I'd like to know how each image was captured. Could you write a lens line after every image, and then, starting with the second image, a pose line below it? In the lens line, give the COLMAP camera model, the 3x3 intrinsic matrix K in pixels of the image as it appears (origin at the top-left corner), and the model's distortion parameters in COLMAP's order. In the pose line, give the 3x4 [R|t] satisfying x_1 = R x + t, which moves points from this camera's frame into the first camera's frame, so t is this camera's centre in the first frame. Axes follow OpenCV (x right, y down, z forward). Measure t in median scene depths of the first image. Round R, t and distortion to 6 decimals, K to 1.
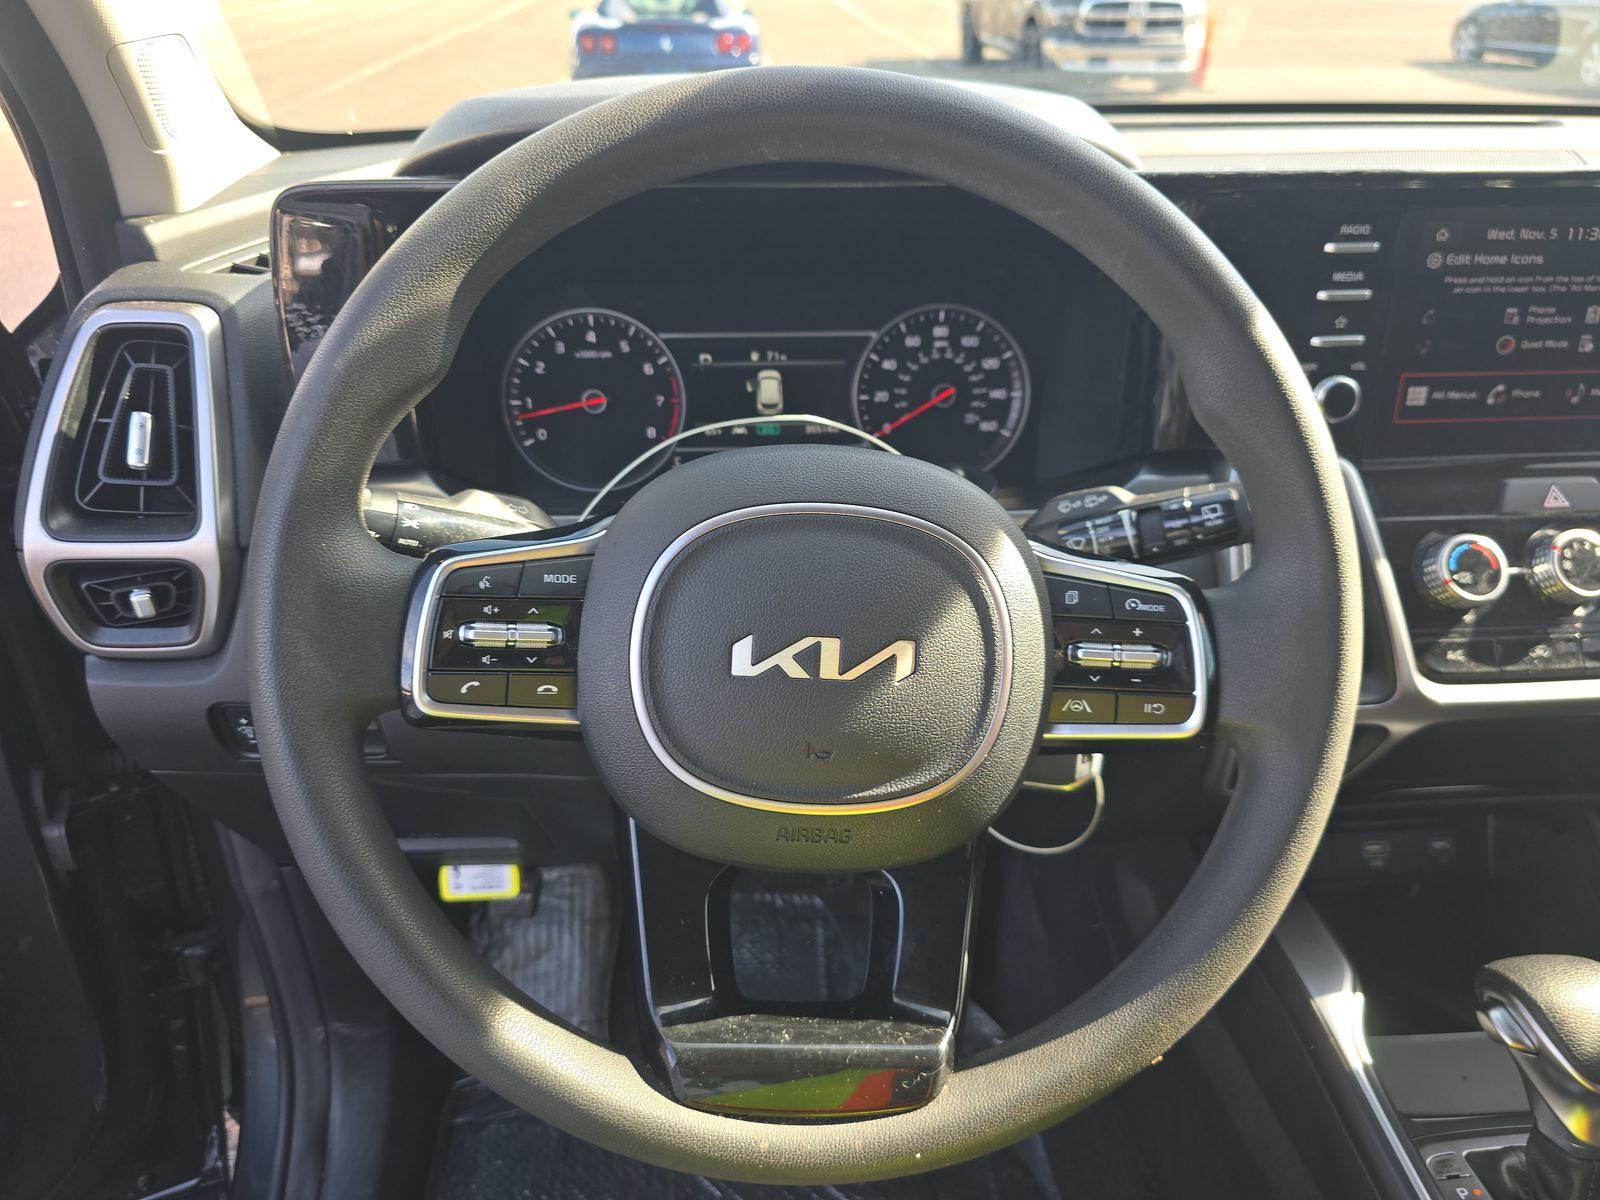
lens RADIAL K [[1075.8, 0, 793.0], [0, 1075.8, 607.9], [0, 0, 1]] dist [0.001286, -0.033791]
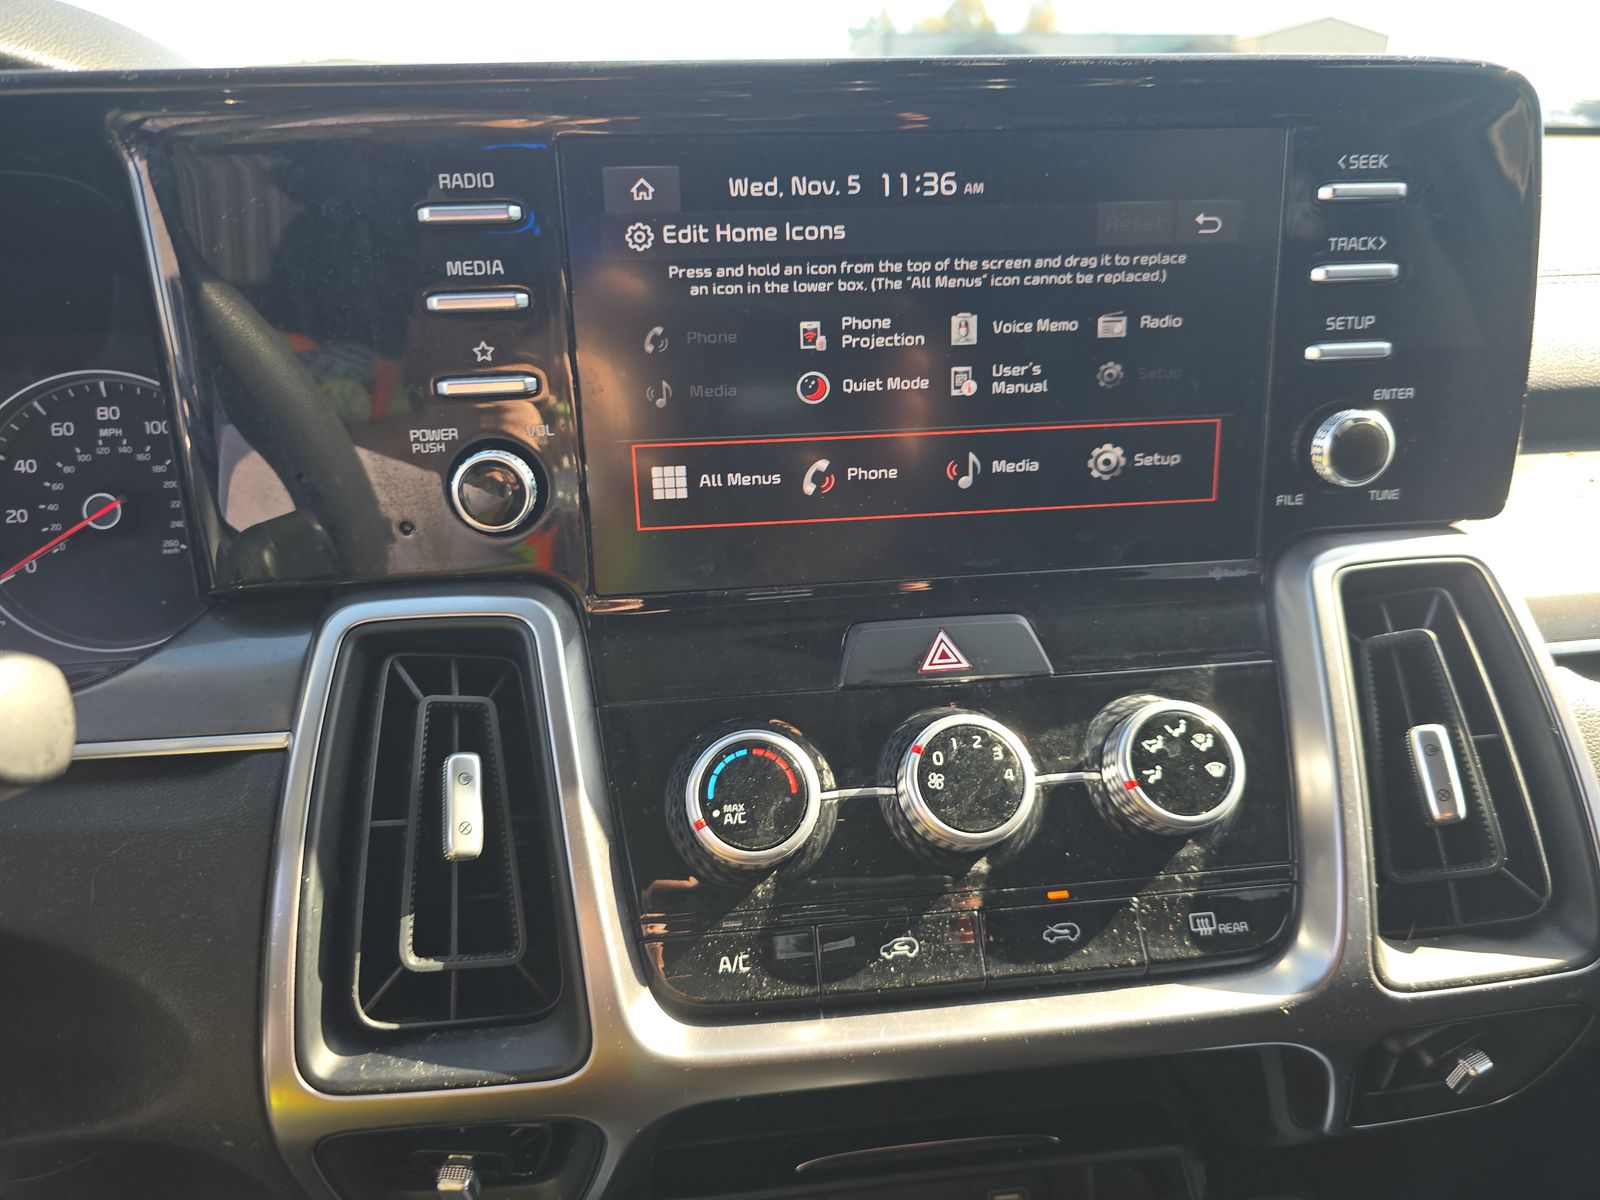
lens RADIAL K [[1075.8, 0, 804.8], [0, 1075.8, 604.5], [0, 0, 1]] dist [0.001286, -0.033791]
pose [[0.997631, -0.027250, 0.063169, 0.626407], [0.035446, 0.990550, -0.132495, -0.058751], [-0.058961, 0.134421, 0.989169, 0.457571]]
